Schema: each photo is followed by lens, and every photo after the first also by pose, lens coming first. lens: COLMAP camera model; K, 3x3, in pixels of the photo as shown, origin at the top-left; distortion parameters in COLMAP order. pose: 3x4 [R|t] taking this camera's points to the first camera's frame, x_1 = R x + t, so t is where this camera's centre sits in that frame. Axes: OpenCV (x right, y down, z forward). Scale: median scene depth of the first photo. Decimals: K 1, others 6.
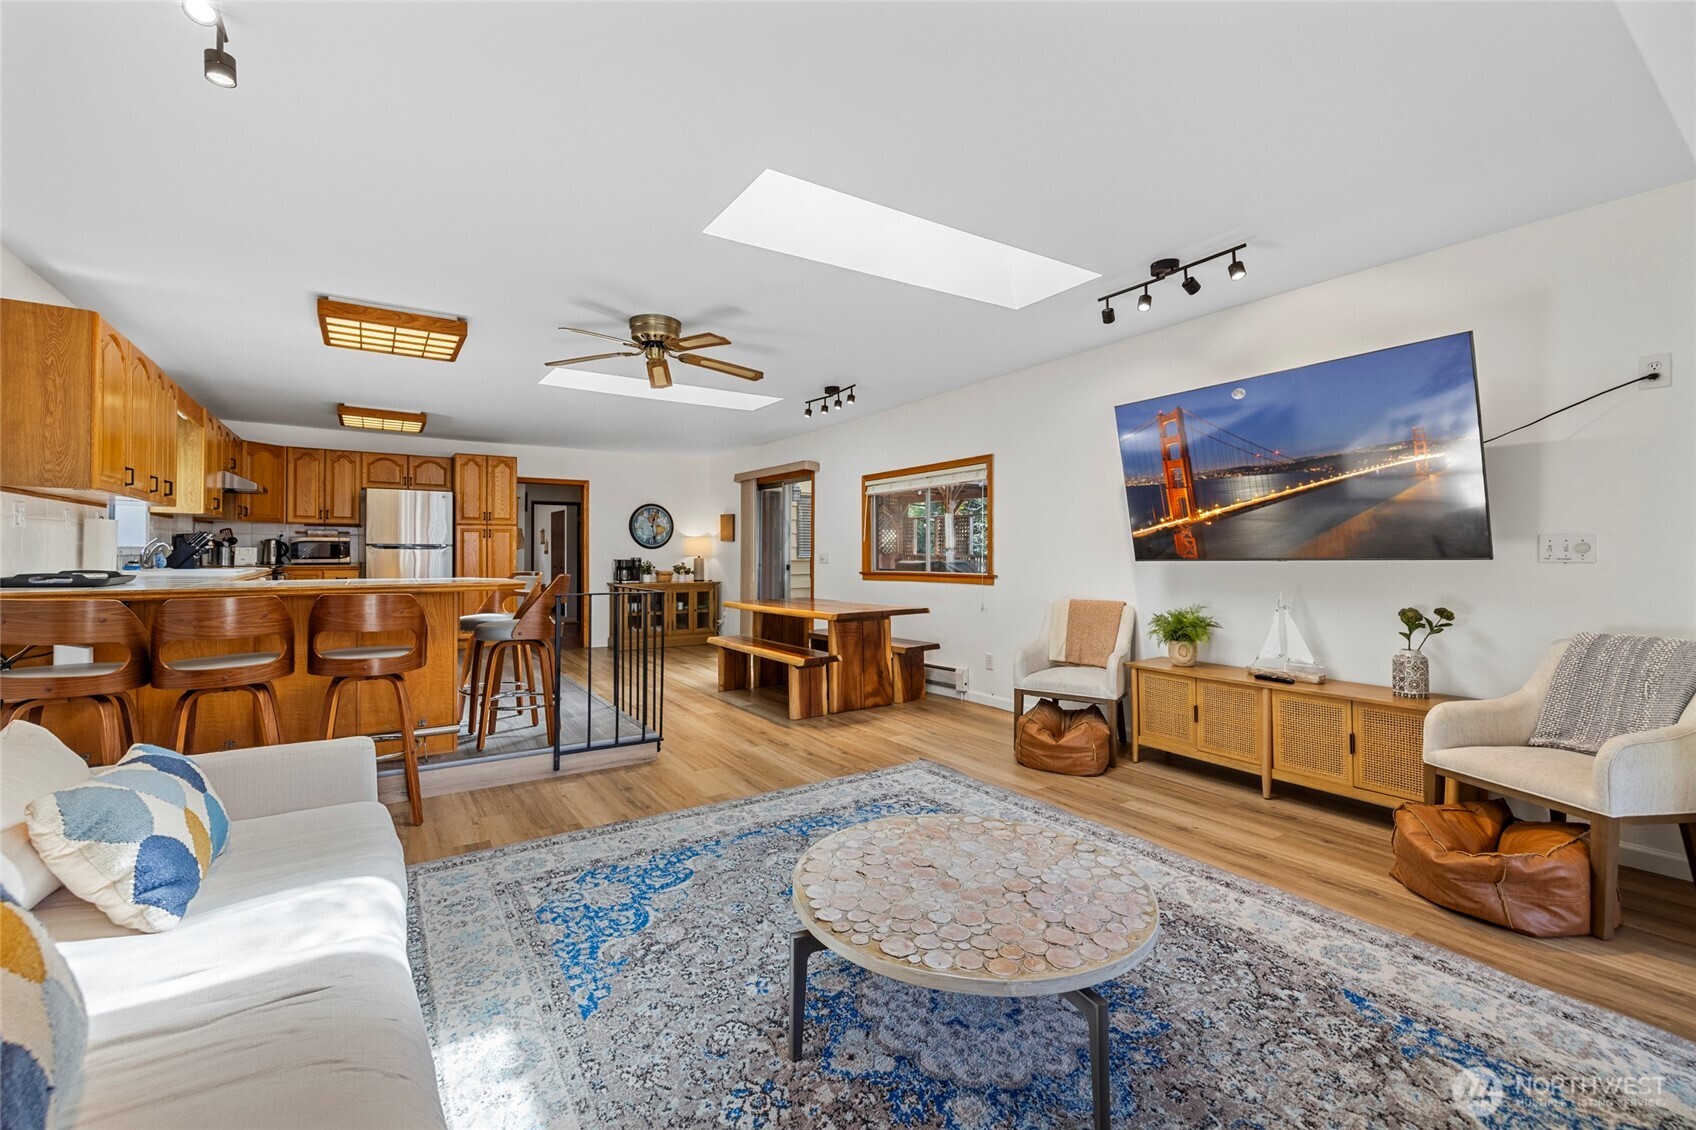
lens RADIAL K [[715.5, 0, 842.4], [0, 715.5, 554.7], [0, 0, 1]] dist [-0.002180, -0.000317]
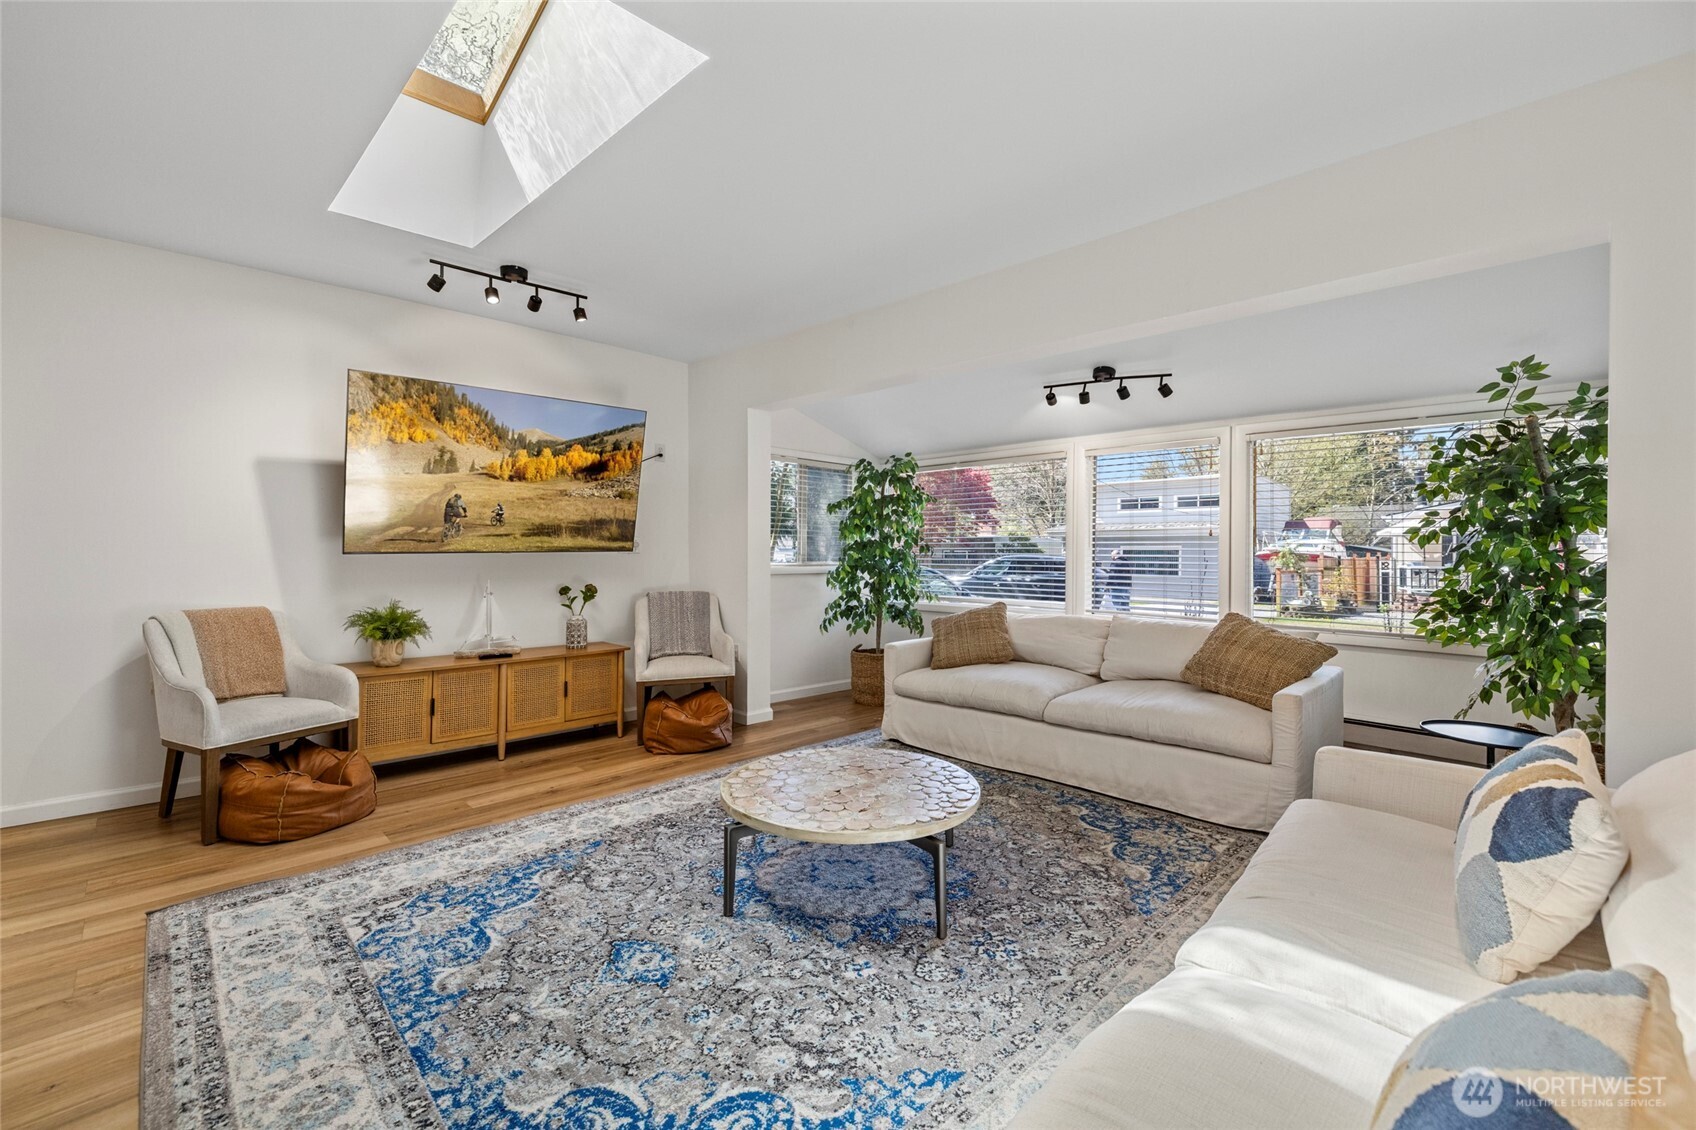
lens RADIAL K [[705.5, 0, 831.5], [0, 705.5, 555.7], [0, 0, 1]] dist [-0.000853, -0.000077]
pose [[-0.180616, -0.006726, 0.983531, -0.797324], [-0.003496, 0.999975, 0.006196, 0.005426], [-0.983547, -0.002320, -0.180635, 0.890308]]
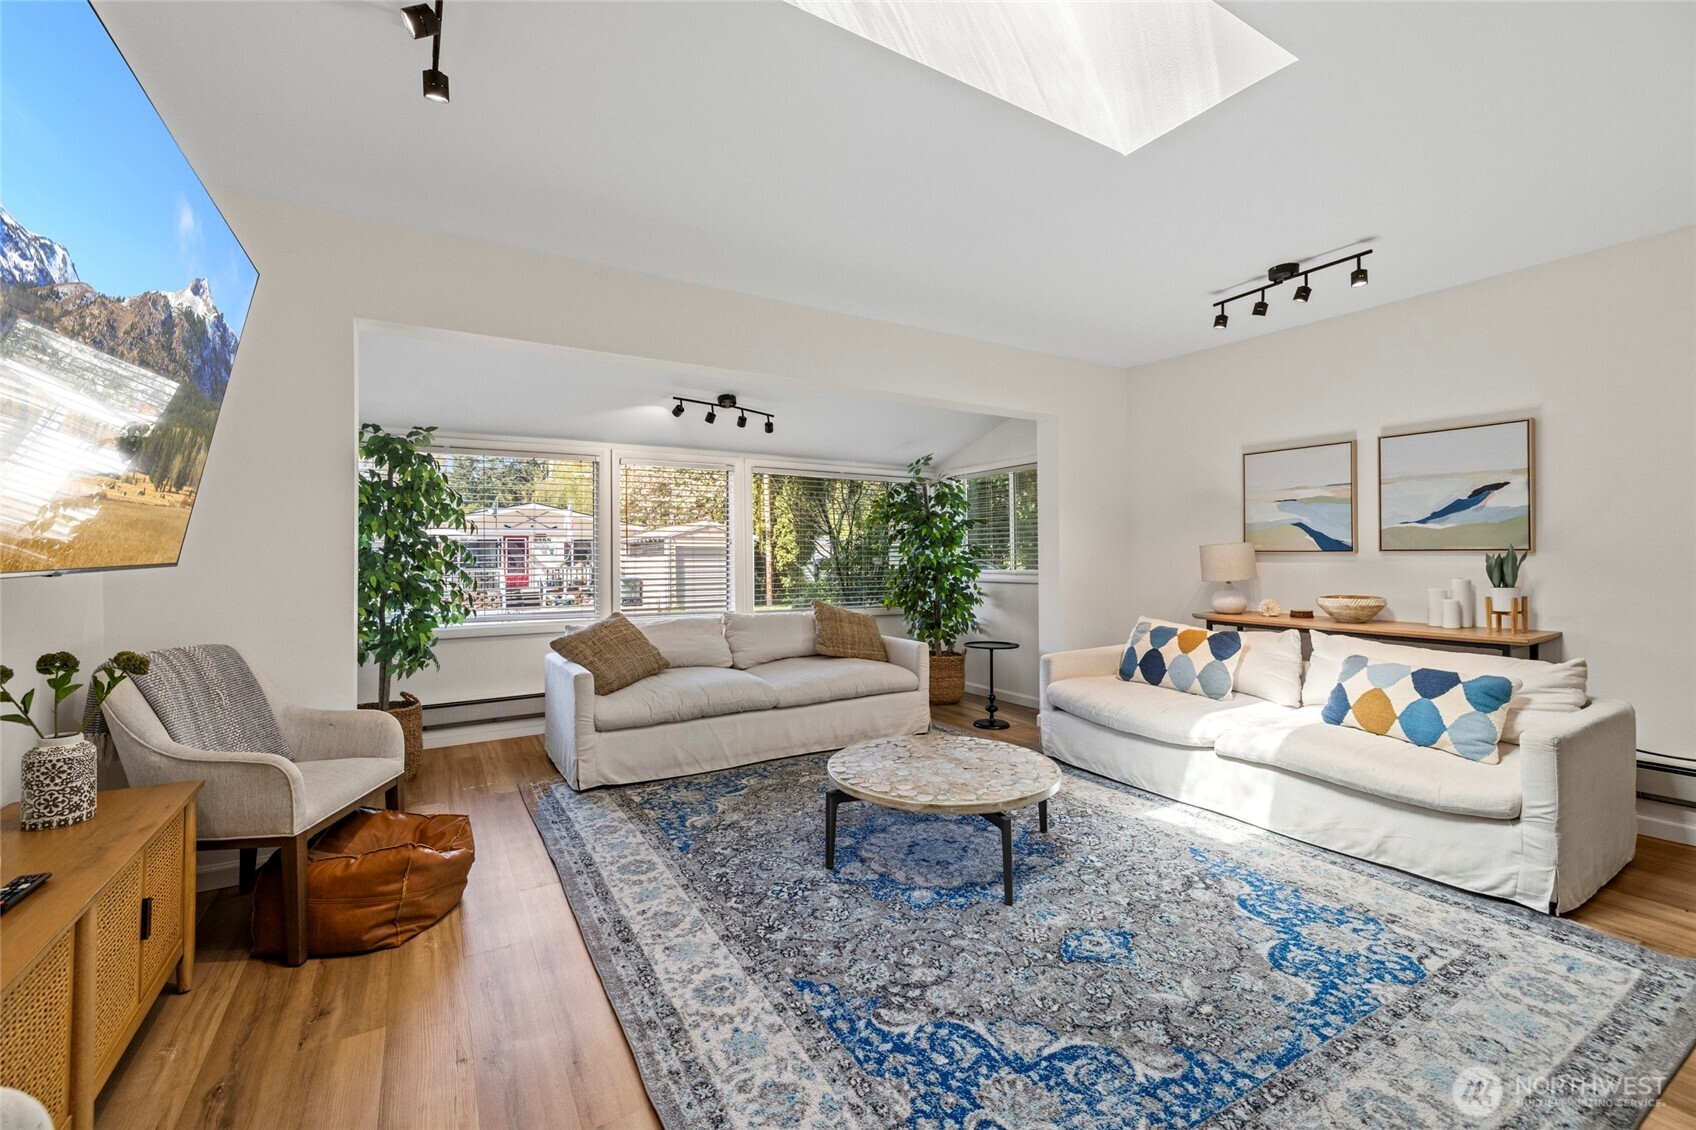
lens RADIAL K [[715.5, 0, 842.4], [0, 715.5, 554.7], [0, 0, 1]] dist [-0.002180, -0.000317]
pose [[-0.997635, 0.008846, 0.068156, 0.193725], [0.008838, 0.999961, -0.000422, 0.001085], [-0.068157, 0.000181, -0.997675, 1.767336]]
